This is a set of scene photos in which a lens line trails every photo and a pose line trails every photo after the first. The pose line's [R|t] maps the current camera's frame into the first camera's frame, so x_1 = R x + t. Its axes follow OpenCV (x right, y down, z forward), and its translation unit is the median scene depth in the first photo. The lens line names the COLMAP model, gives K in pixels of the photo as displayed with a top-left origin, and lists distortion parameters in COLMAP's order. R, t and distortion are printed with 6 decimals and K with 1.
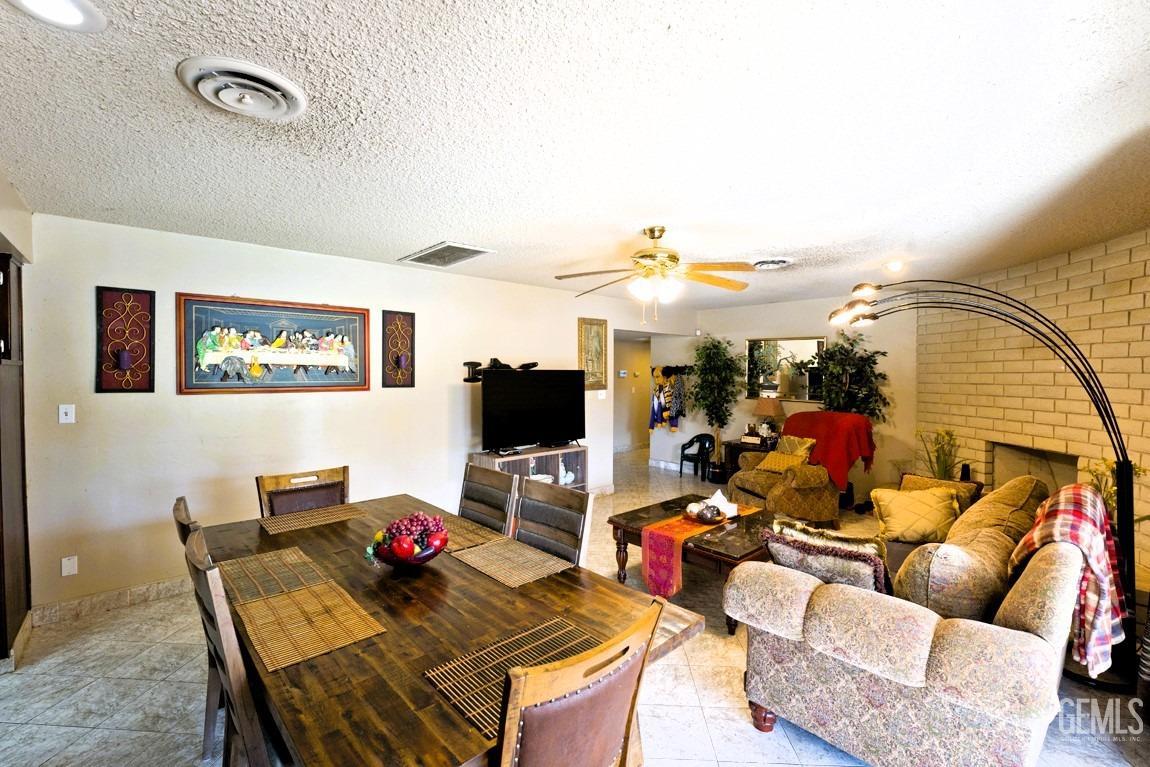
lens RADIAL K [[497.8, 0, 583.0], [0, 497.8, 380.8], [0, 0, 1]] dist [-0.008966, -0.000268]
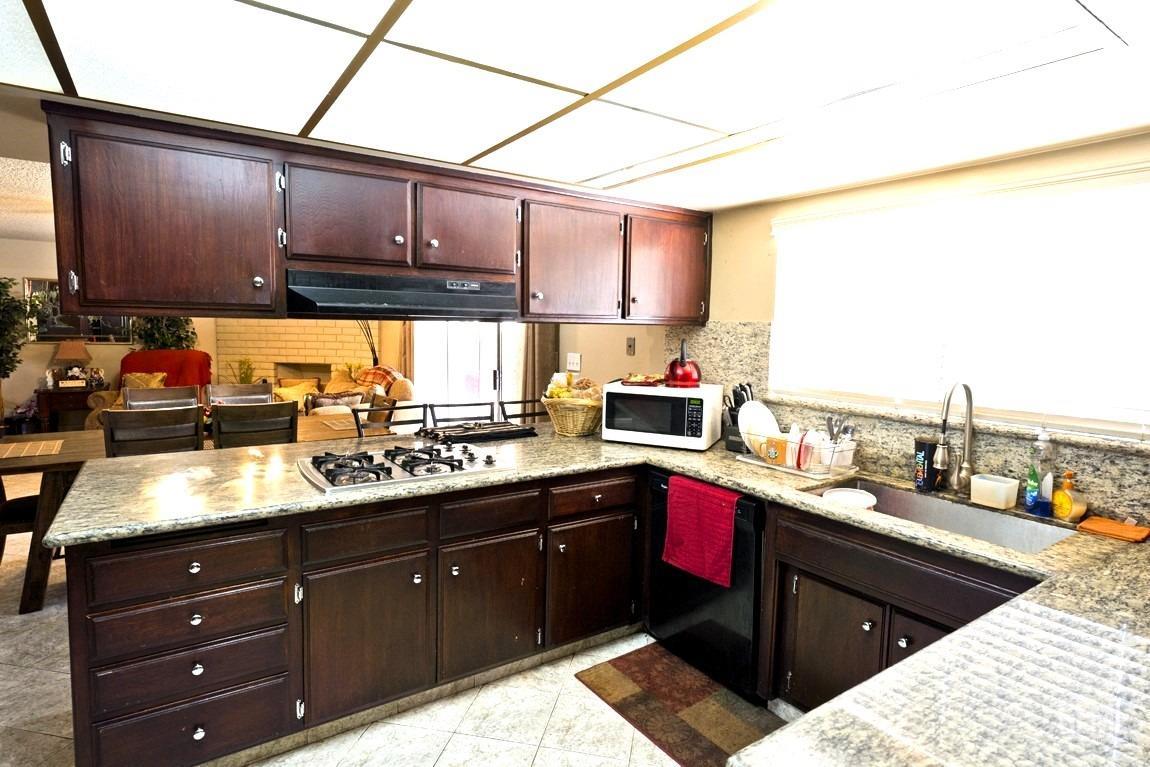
lens RADIAL K [[605.9, 0, 574.5], [0, 605.9, 378.9], [0, 0, 1]] dist [0.005707, 0.000156]
pose [[0.143497, -0.088725, 0.985665, -0.908929], [-0.000001, 0.995973, 0.089653, 0.000586], [-0.989651, -0.012866, 0.142919, -0.202893]]
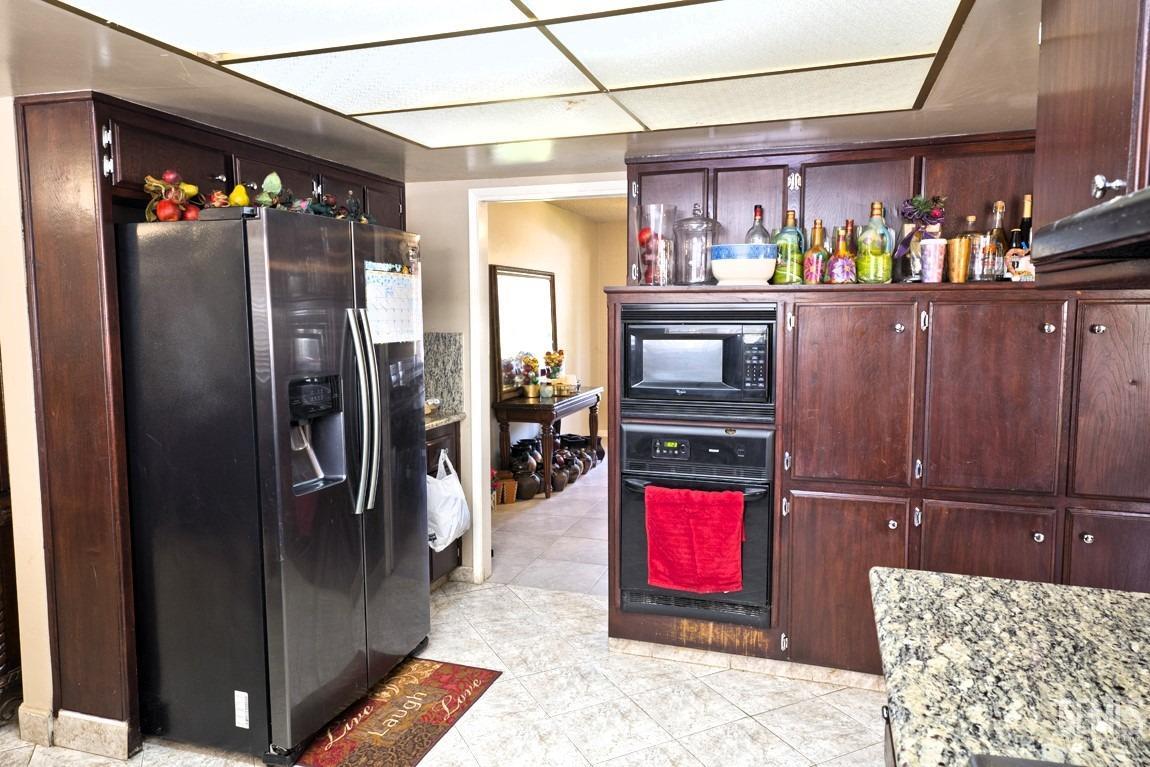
lens RADIAL K [[750.6, 0, 576.0], [0, 750.6, 363.5], [0, 0, 1]] dist [0.004675, 0.002798]
pose [[0.494189, 0.058208, -0.867404, -0.388742], [-0.010000, 0.998071, 0.061279, 0.008304], [0.869297, -0.021609, 0.493817, -0.144015]]
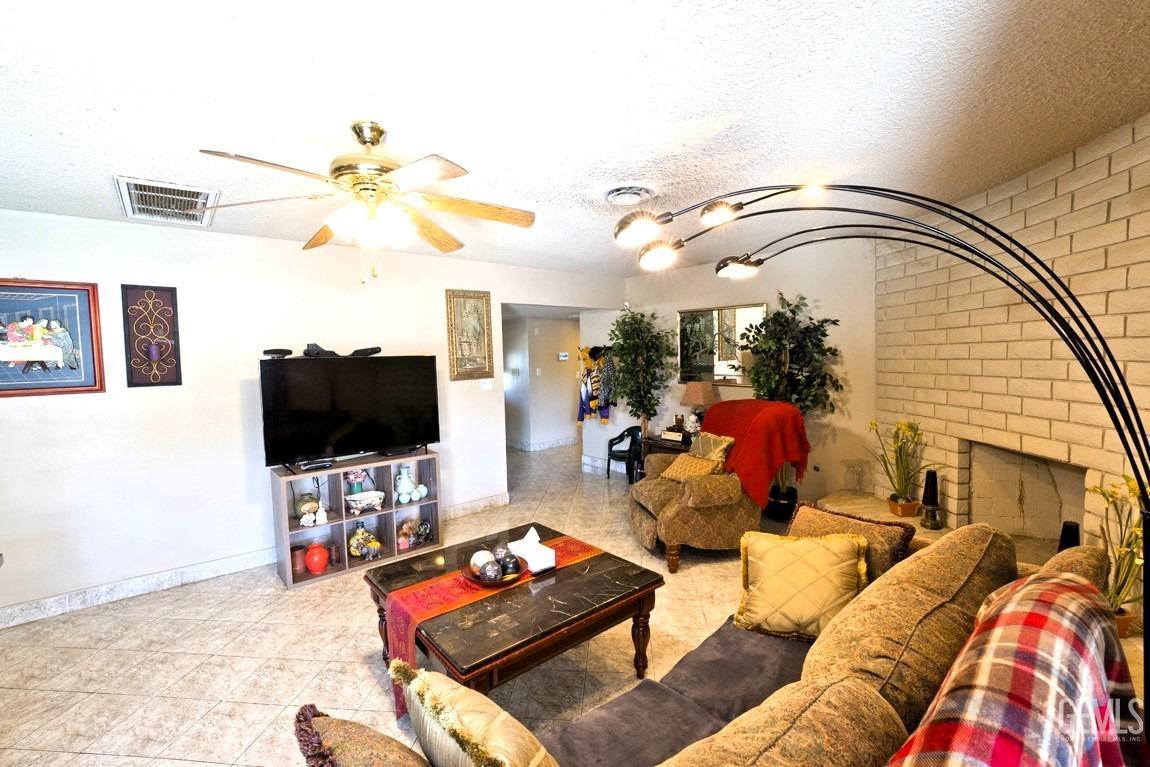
lens RADIAL K [[492.9, 0, 577.9], [0, 492.9, 381.3], [0, 0, 1]] dist [-0.013718, 0.000421]
pose [[0.998519, -0.026929, -0.047270, 0.290877], [0.028623, 0.998959, 0.035529, -0.001993], [0.046264, -0.036830, 0.998250, 0.264343]]
